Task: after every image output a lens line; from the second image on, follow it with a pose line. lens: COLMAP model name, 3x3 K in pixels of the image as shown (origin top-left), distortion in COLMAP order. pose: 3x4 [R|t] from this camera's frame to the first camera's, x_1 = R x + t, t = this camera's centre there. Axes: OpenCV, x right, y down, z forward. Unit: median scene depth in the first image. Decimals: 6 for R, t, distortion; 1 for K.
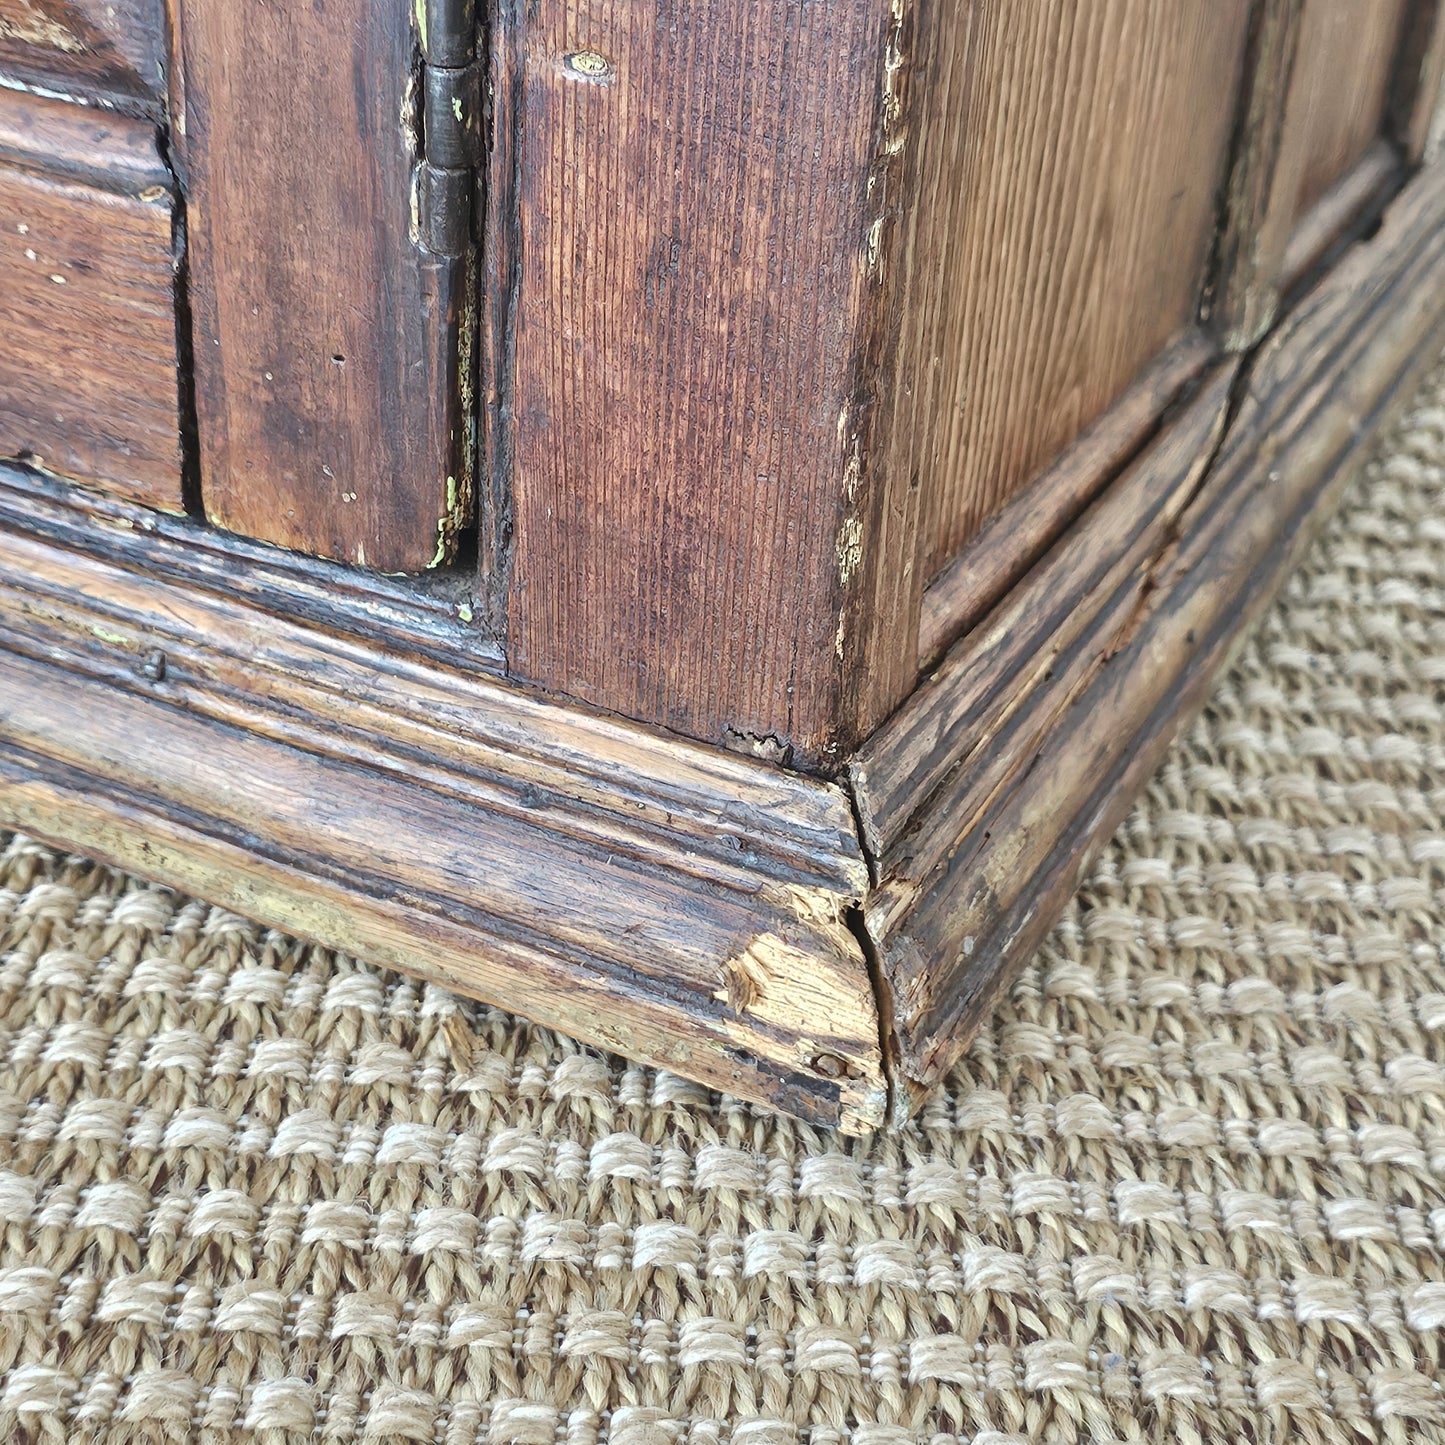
lens RADIAL K [[2369.9, 0, 721.6], [0, 2369.9, 719.5], [0, 0, 1]] dist [-0.047644, 0.000000]
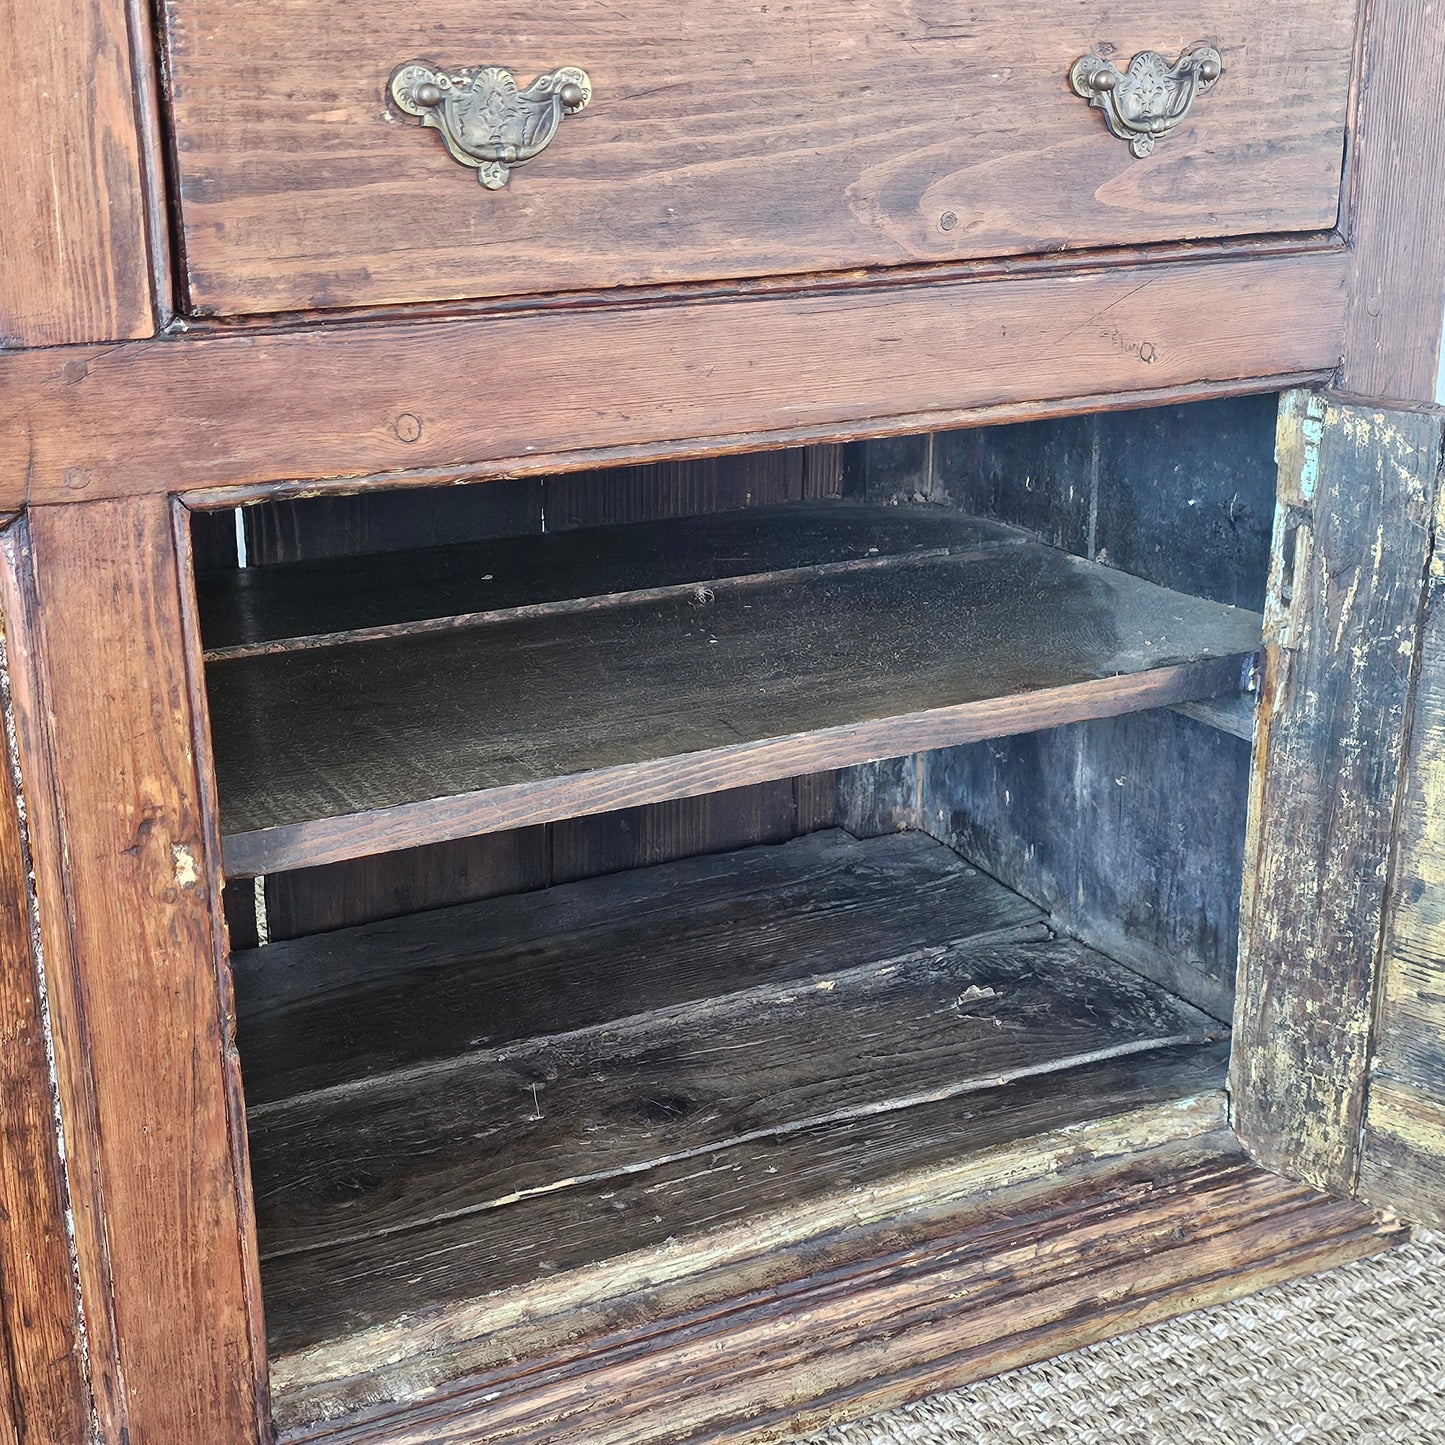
lens RADIAL K [[2181.8, 0, 708.9], [0, 2181.8, 708.3], [0, 0, 1]] dist [0.097145, 0.000000]
pose [[0.599776, -0.316105, 0.735082, -2.385274], [0.444446, 0.895524, 0.022462, -0.916553], [-0.665384, 0.313232, 0.677606, -0.574627]]
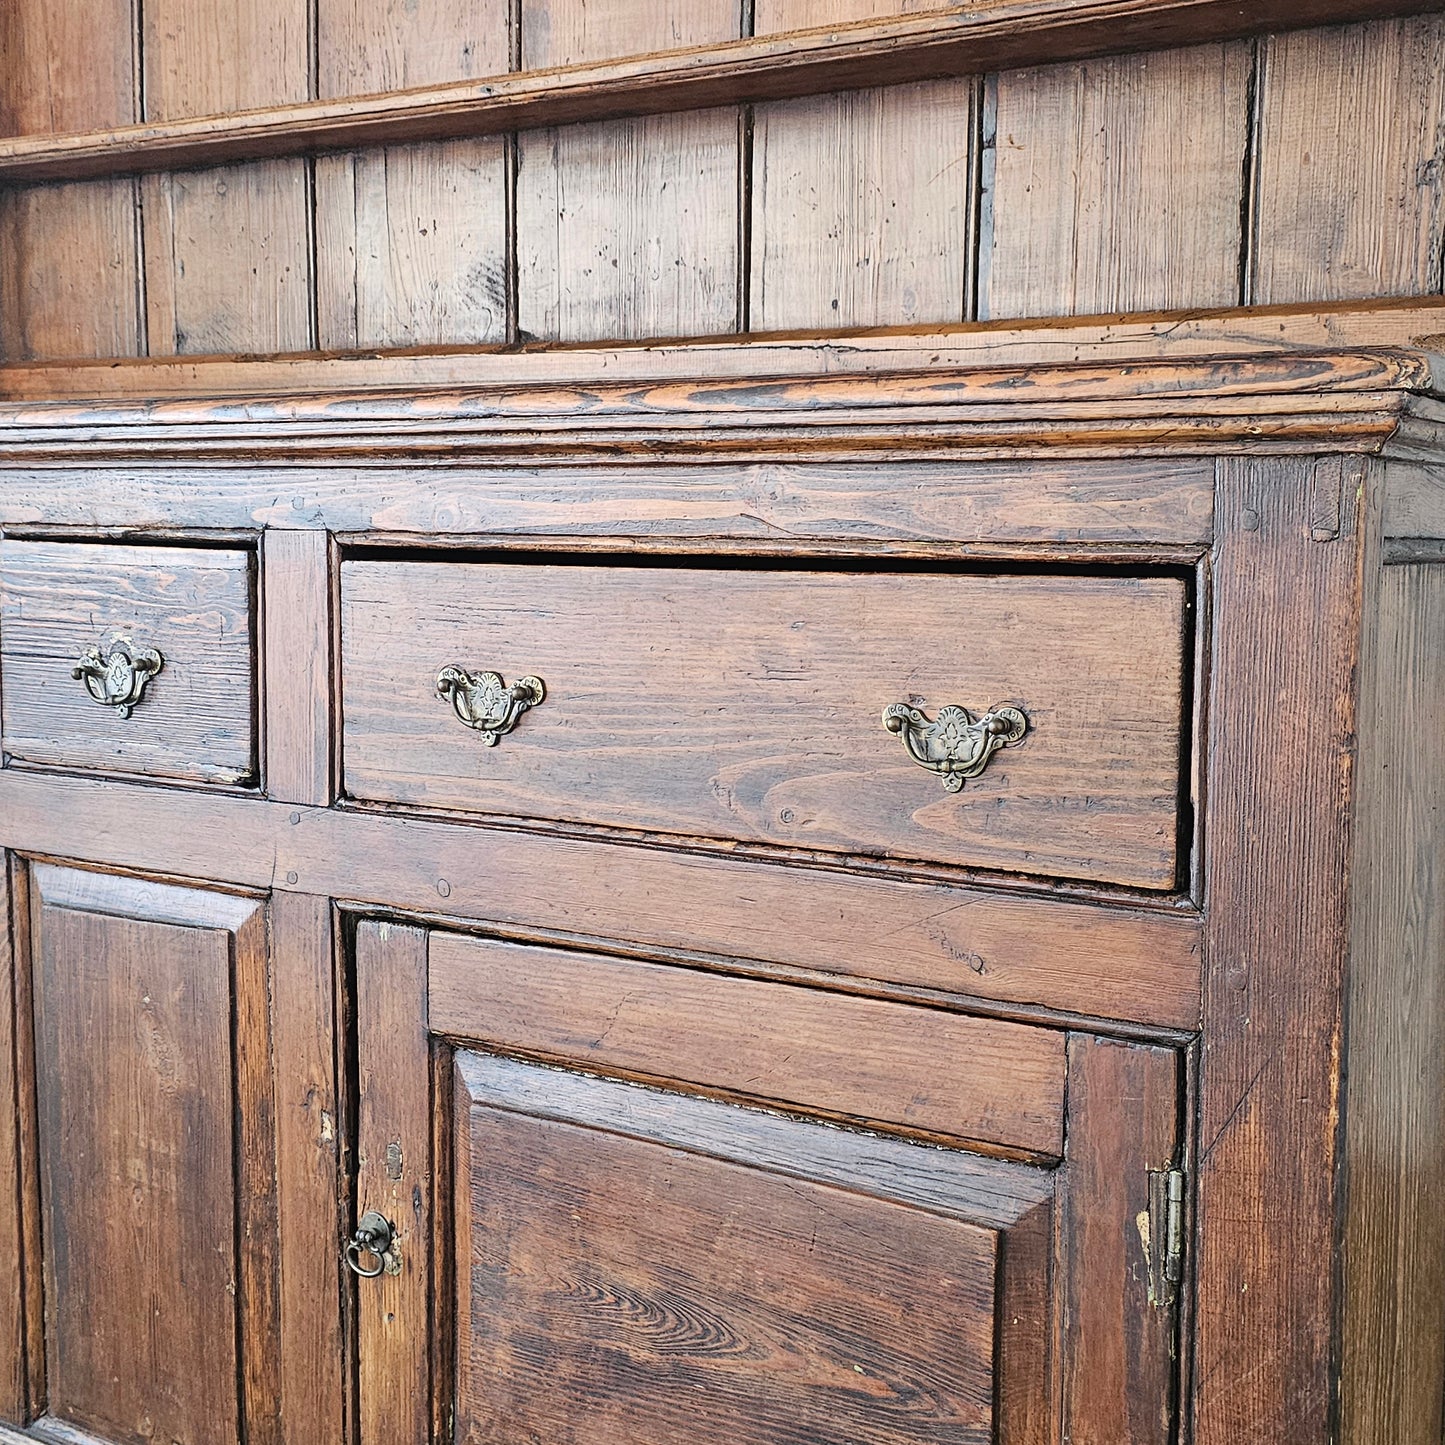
lens RADIAL K [[1925.7, 0, 740.8], [0, 1925.7, 702.3], [0, 0, 1]] dist [0.047154, 0.000000]
pose [[0.993011, -0.041341, -0.110541, -0.286652], [-0.010614, 0.901561, -0.432521, -0.286921], [0.117541, 0.430671, 0.894822, -1.620755]]
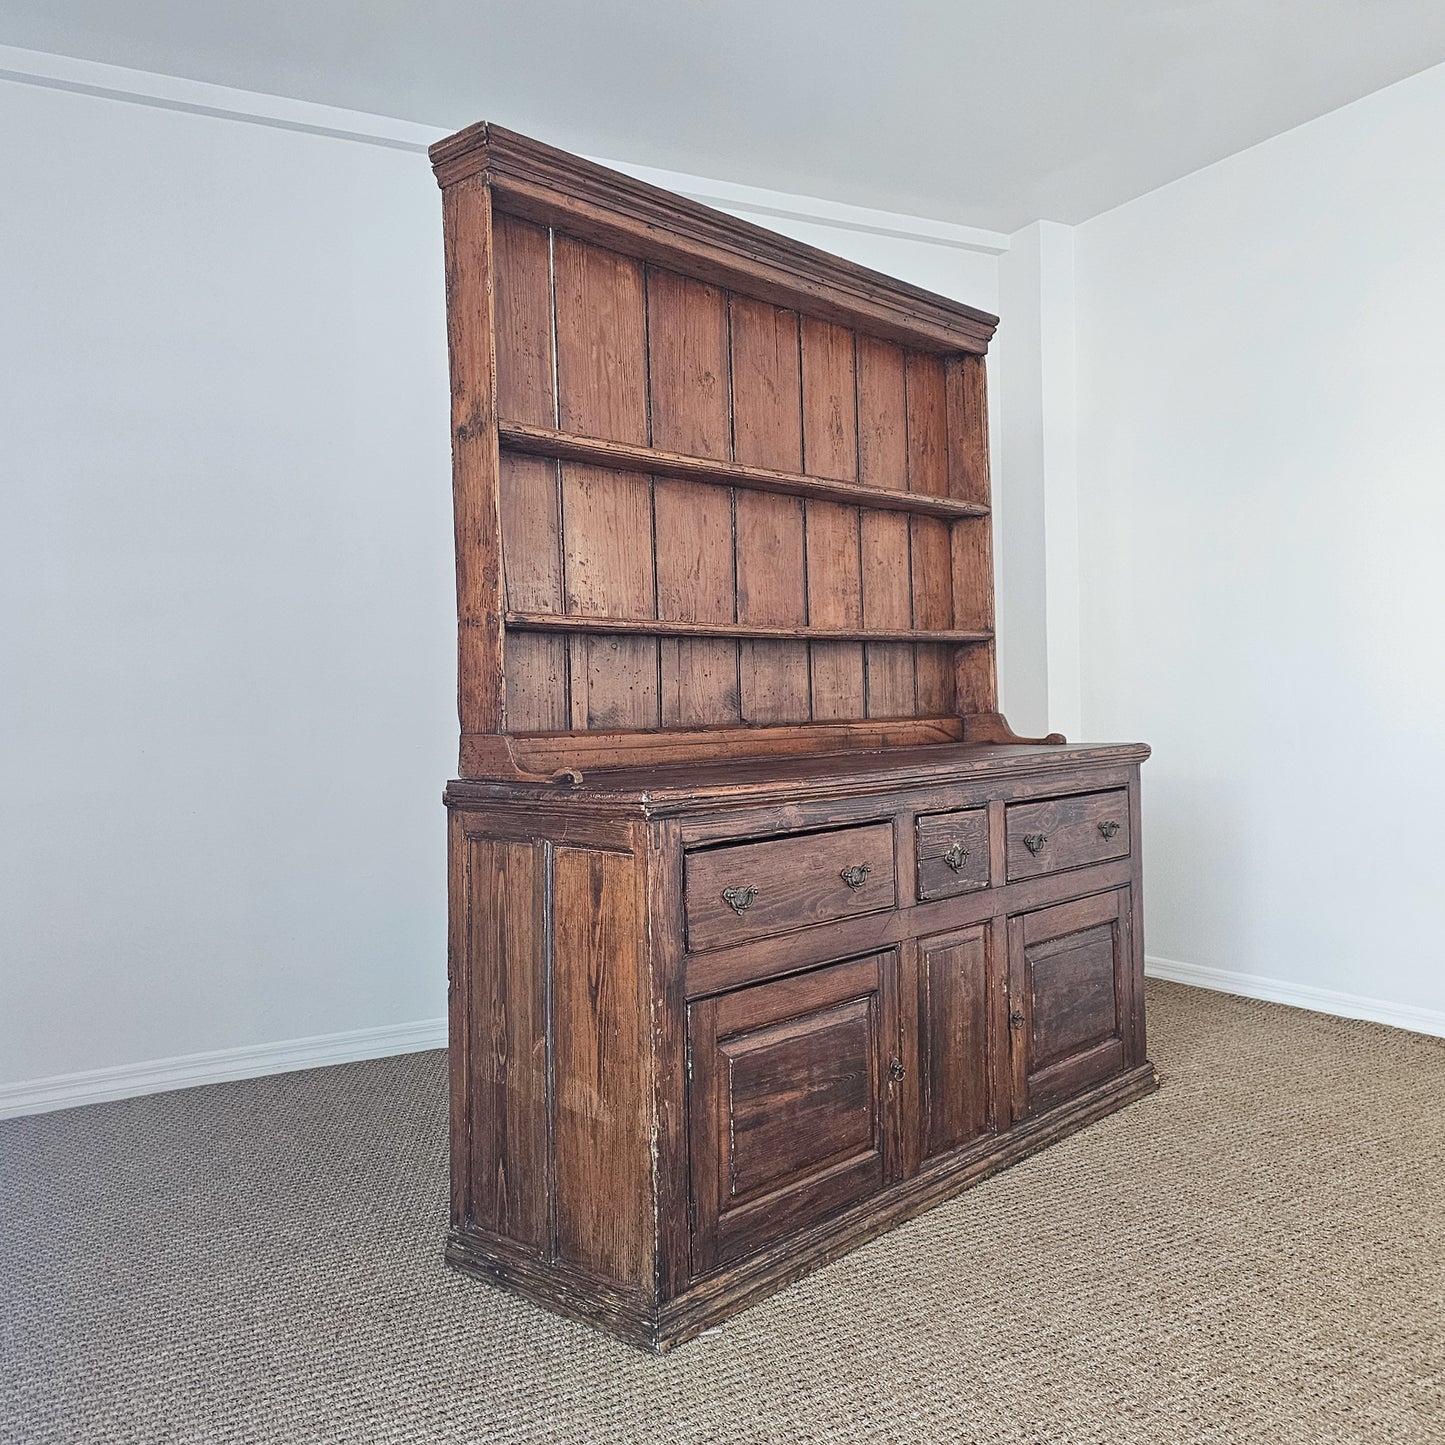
lens RADIAL K [[1365.0, 0, 730.4], [0, 1365.0, 734.6], [0, 0, 1]] dist [0.047181, 0.000000]
pose [[0.256831, -0.093482, 0.961925, -7.616013], [0.532469, 0.844312, -0.060116, -2.255193], [-0.806545, 0.527635, 0.266621, -0.145313]]
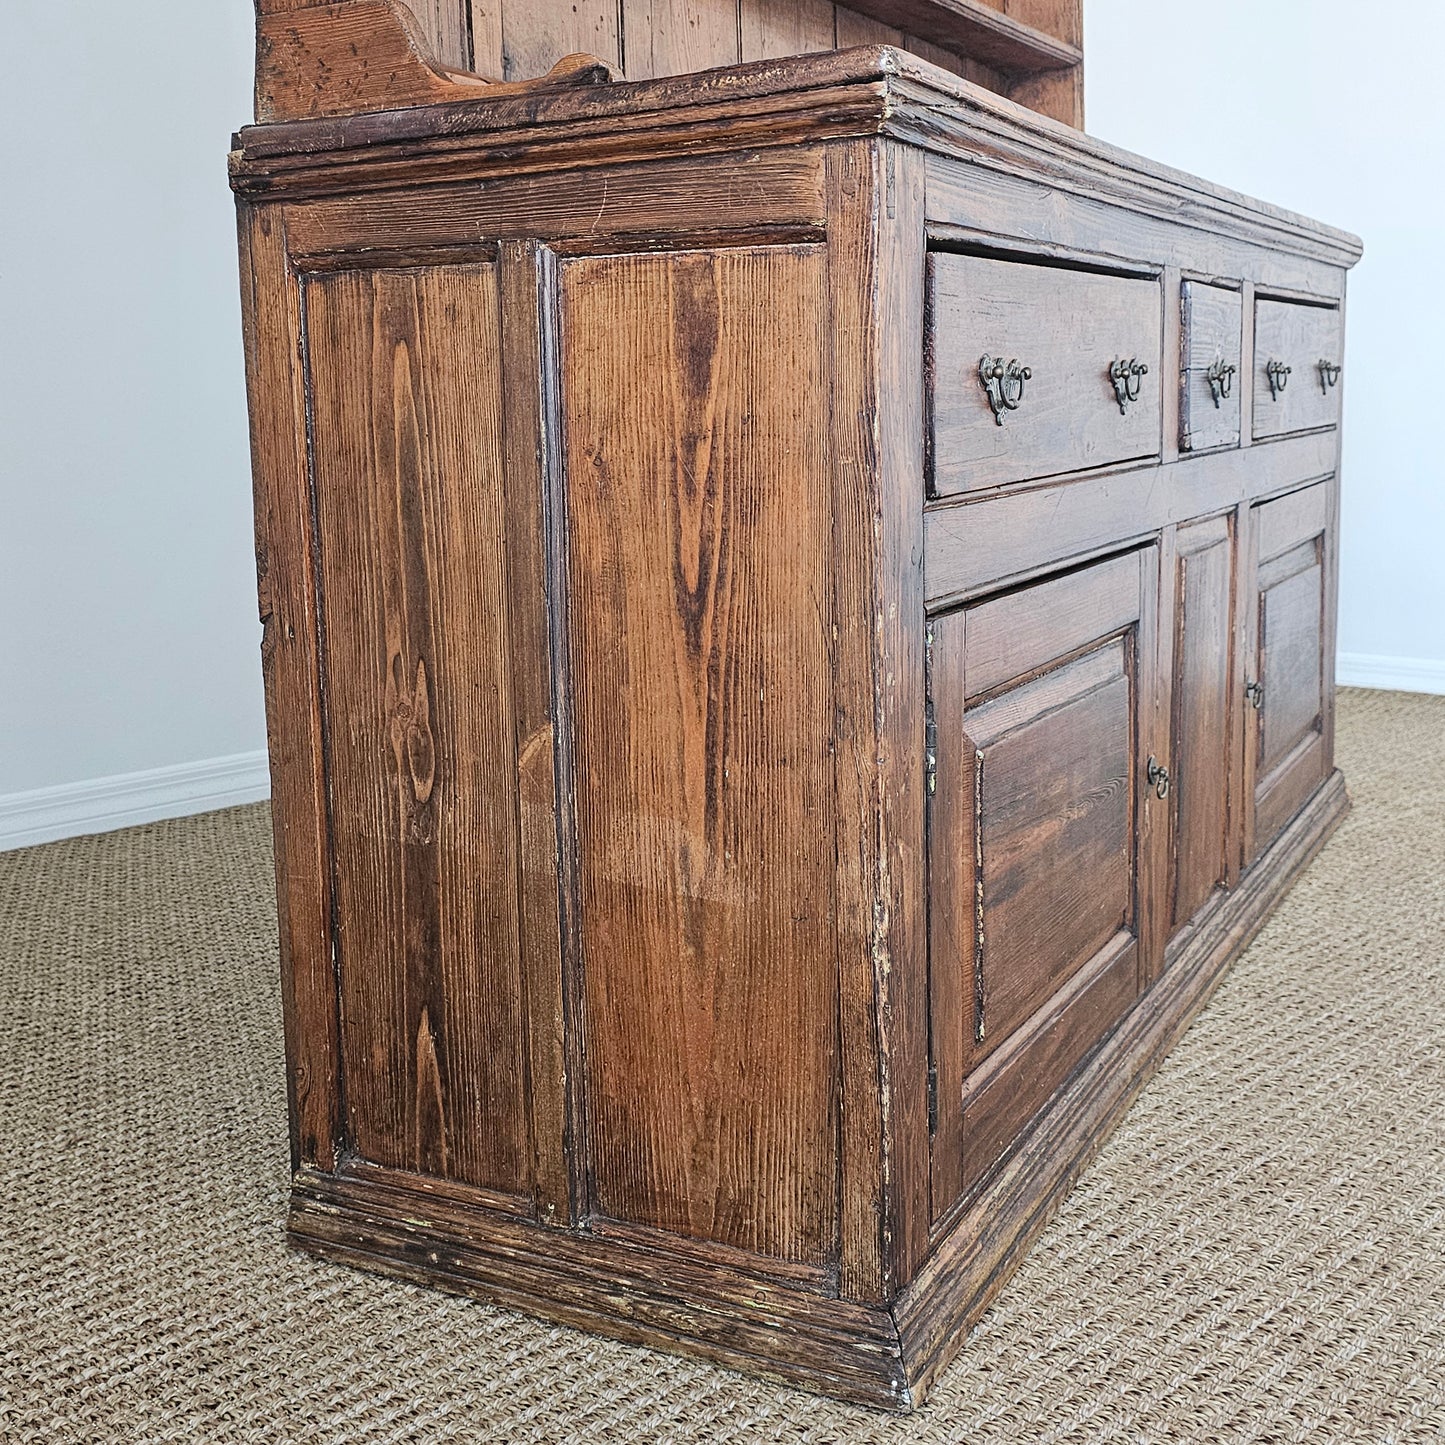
lens RADIAL K [[1722.1, 0, 733.3], [0, 1722.1, 686.1], [0, 0, 1]] dist [0.072577, 0.000000]
pose [[0.022688, -0.226389, 0.973773, -5.639051], [0.543567, 0.820267, 0.178036, -2.353811], [-0.839059, 0.525271, 0.141668, 1.687484]]
